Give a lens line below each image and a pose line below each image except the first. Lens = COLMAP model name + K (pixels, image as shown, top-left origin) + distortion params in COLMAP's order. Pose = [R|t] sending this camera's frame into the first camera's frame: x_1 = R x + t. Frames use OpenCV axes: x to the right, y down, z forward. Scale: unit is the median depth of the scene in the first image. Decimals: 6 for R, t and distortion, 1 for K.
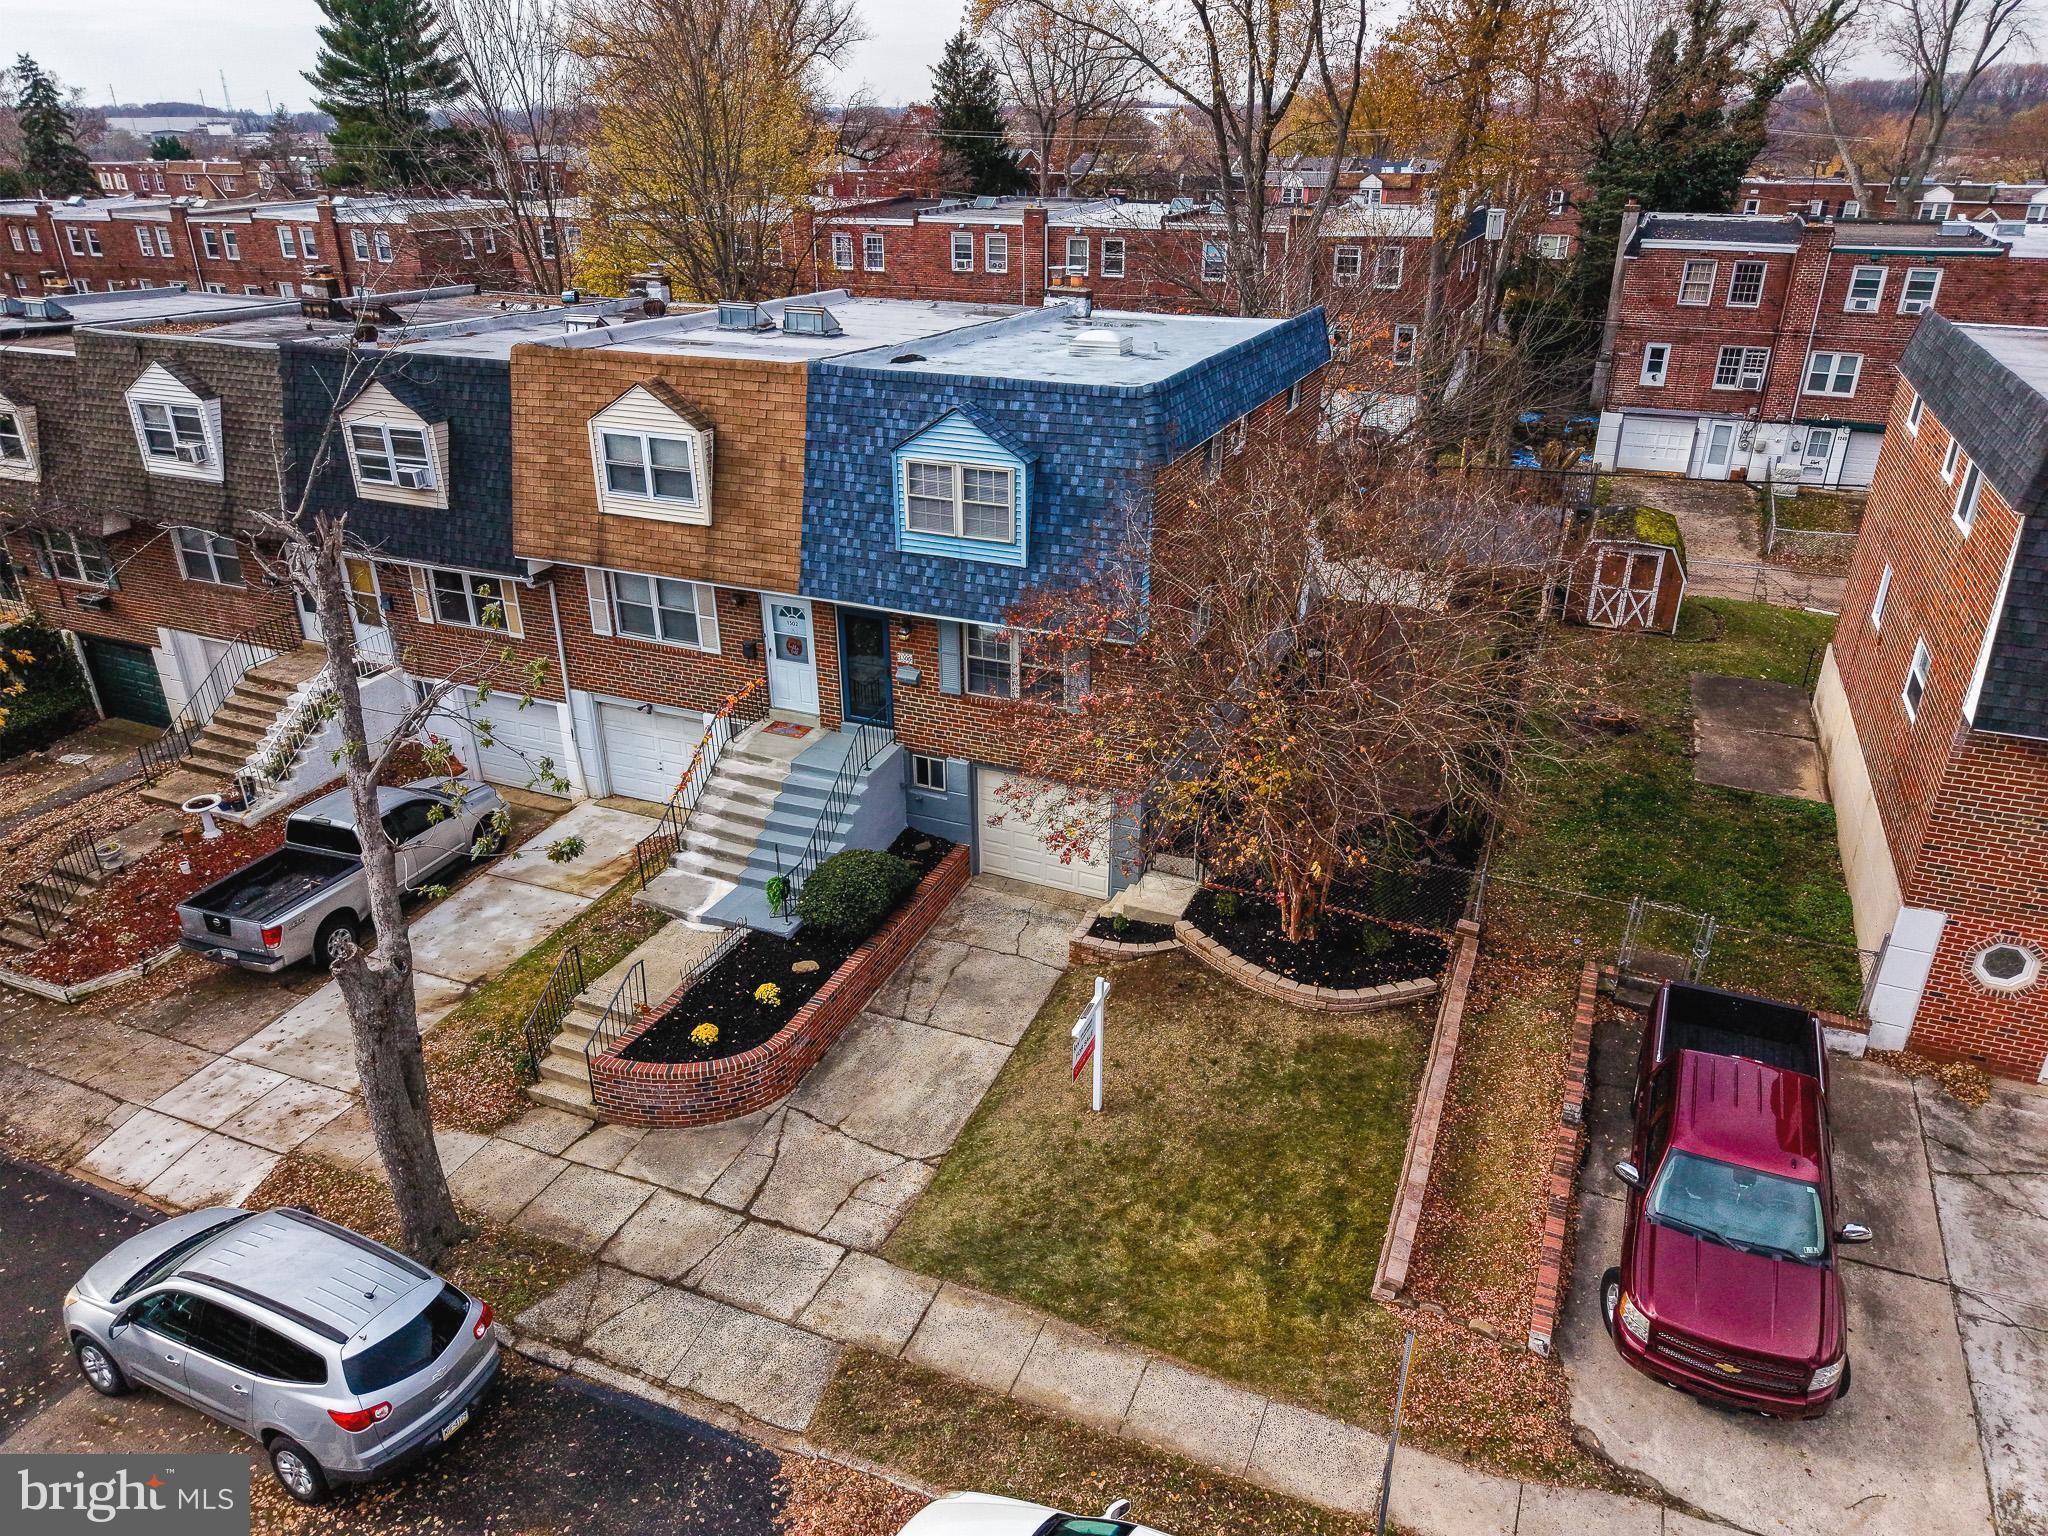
lens RADIAL K [[1354.3, 0, 1026.0], [0, 1354.3, 779.6], [0, 0, 1]] dist [0.029965, -0.035037]
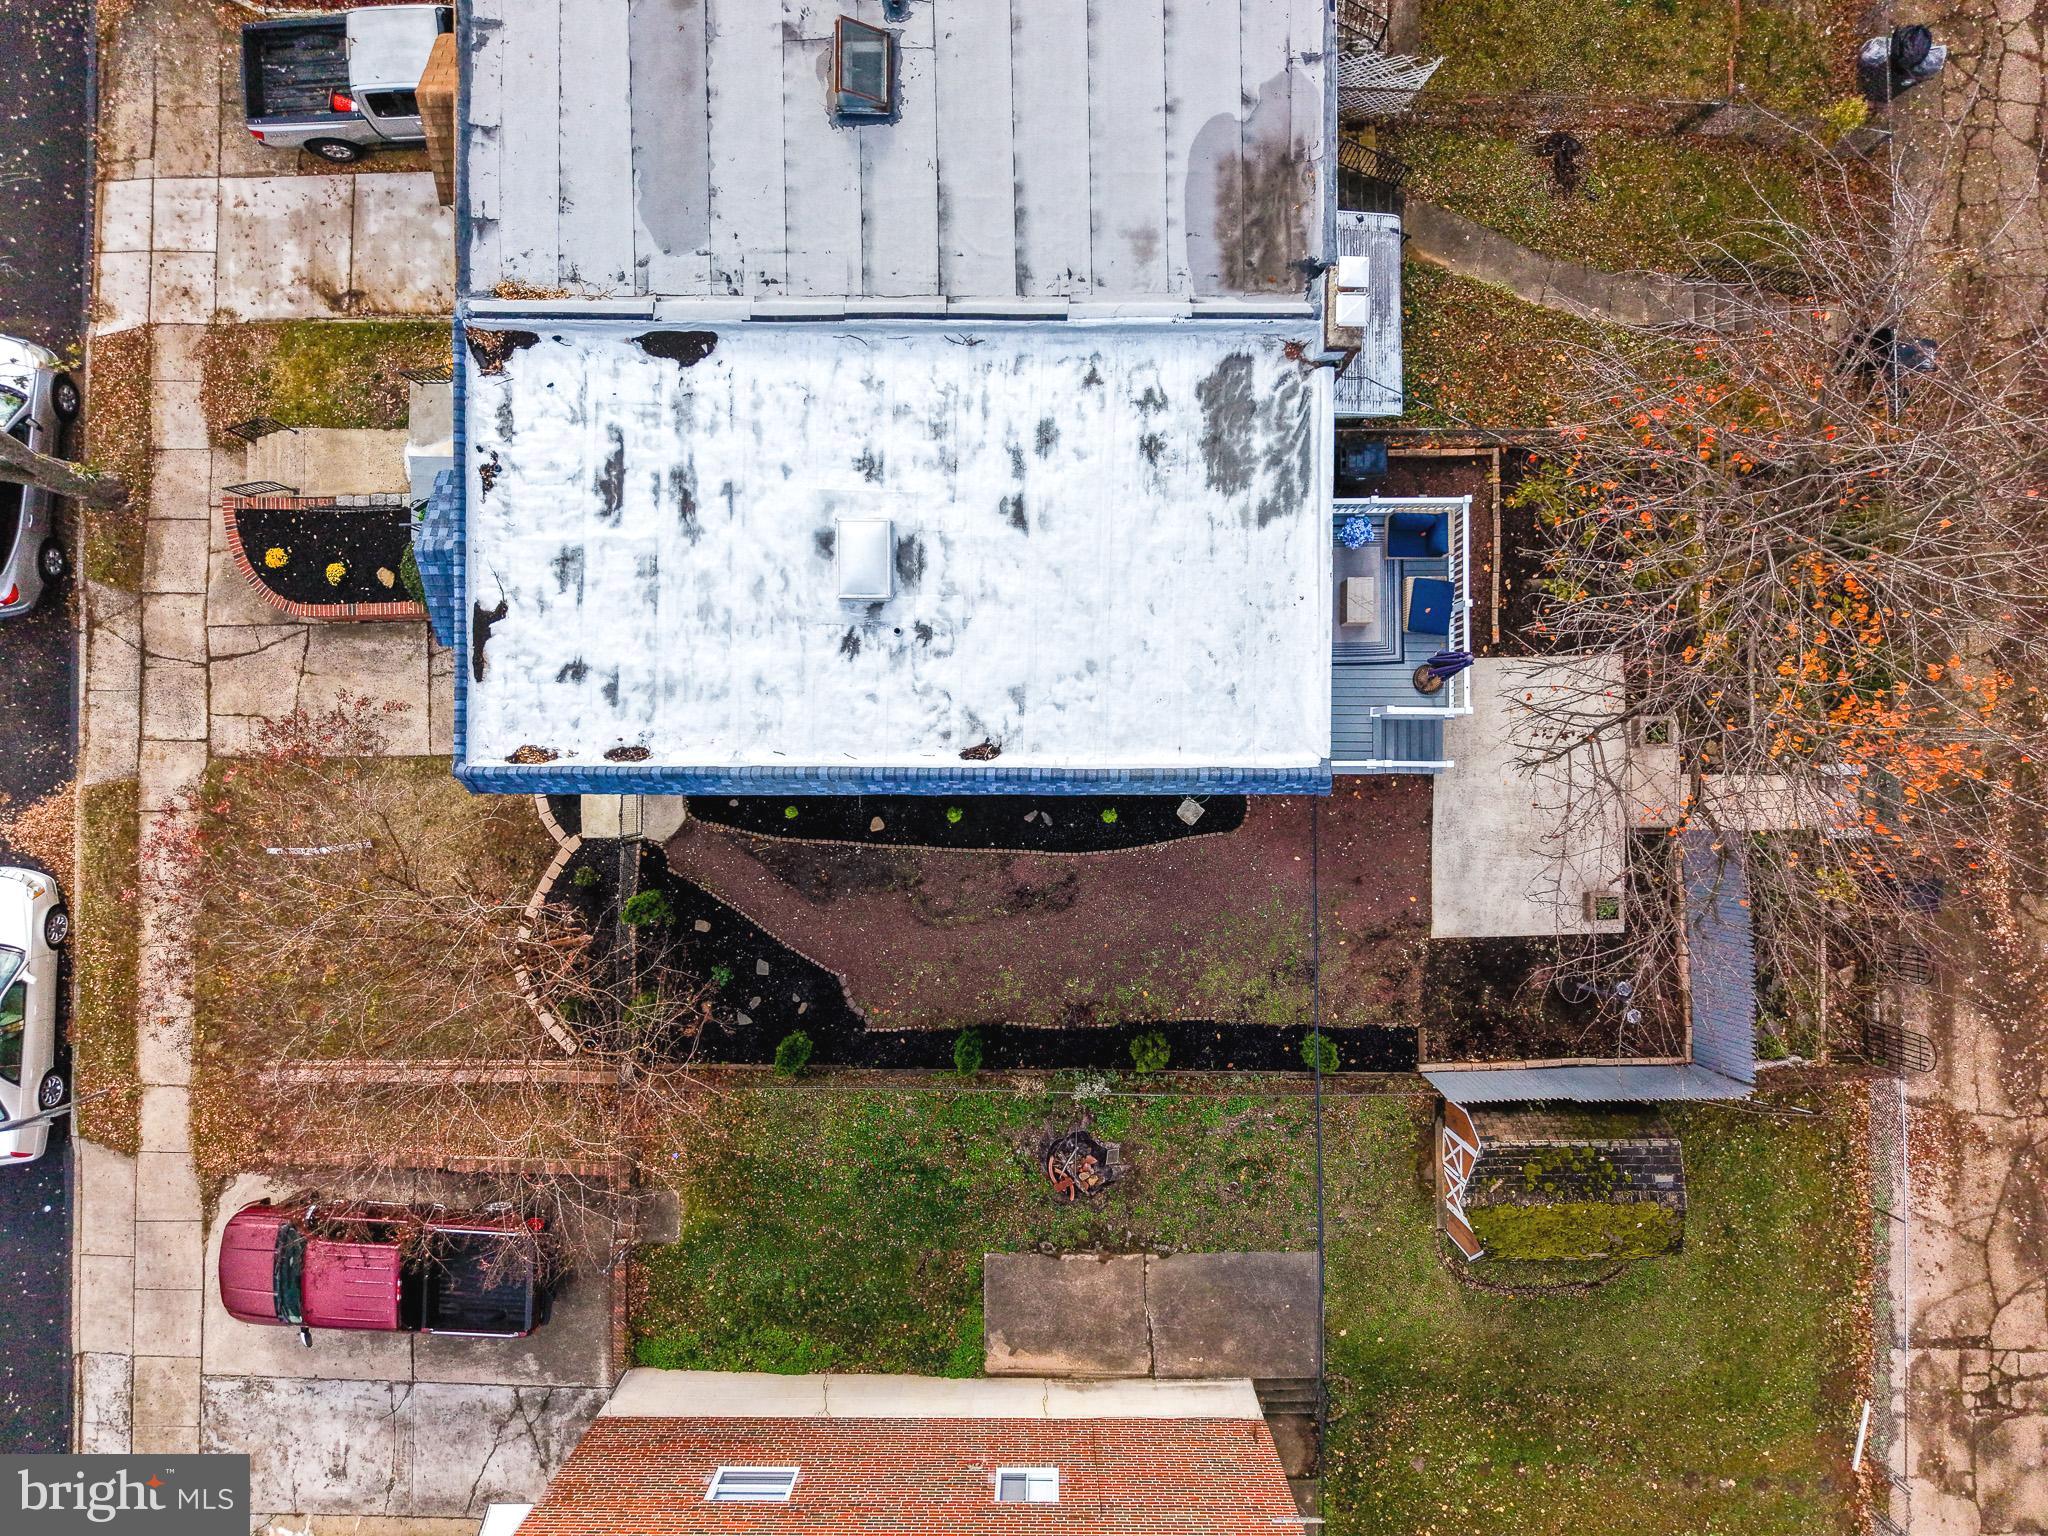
lens RADIAL K [[1354.3, 0, 1026.0], [0, 1354.3, 779.6], [0, 0, 1]] dist [0.029965, -0.035037]
pose [[0.398623, 0.917111, -0.002444, 0.214282], [-0.386324, 0.170332, 0.906499, -1.055860], [0.831777, -0.360408, 0.422201, 0.815513]]
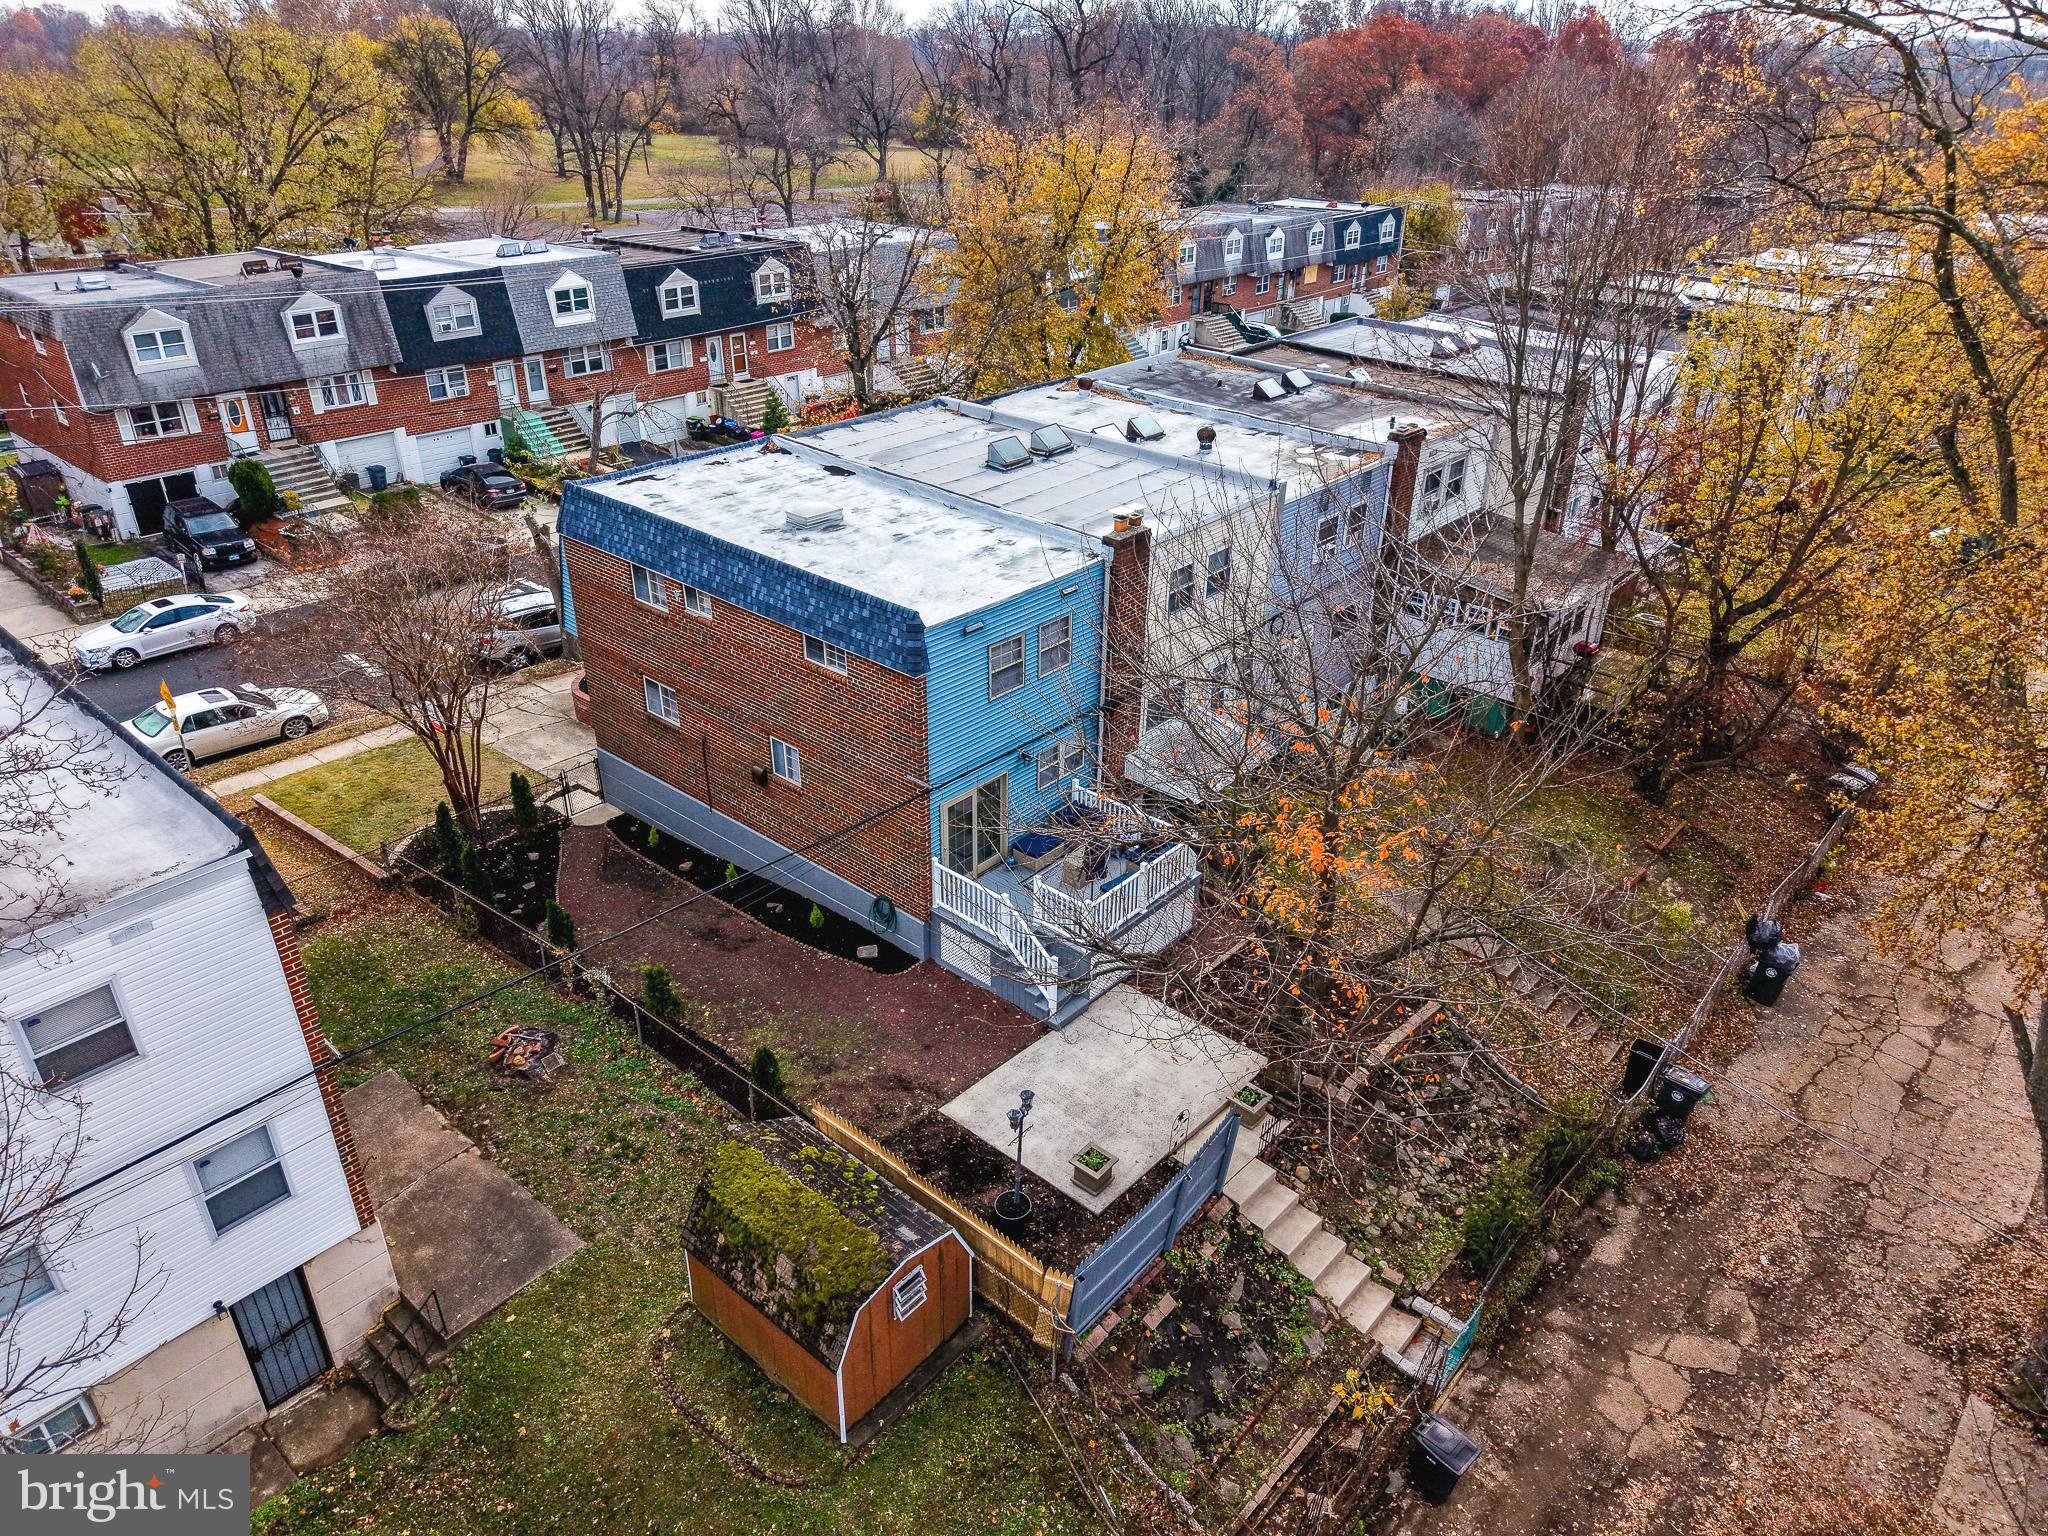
lens RADIAL K [[1354.3, 0, 1026.0], [0, 1354.3, 779.6], [0, 0, 1]] dist [0.029965, -0.035037]
pose [[-0.308976, 0.455067, -0.835134, 1.165861], [-0.429360, 0.716784, 0.549428, -0.958058], [0.848637, 0.528333, -0.026081, 1.431679]]
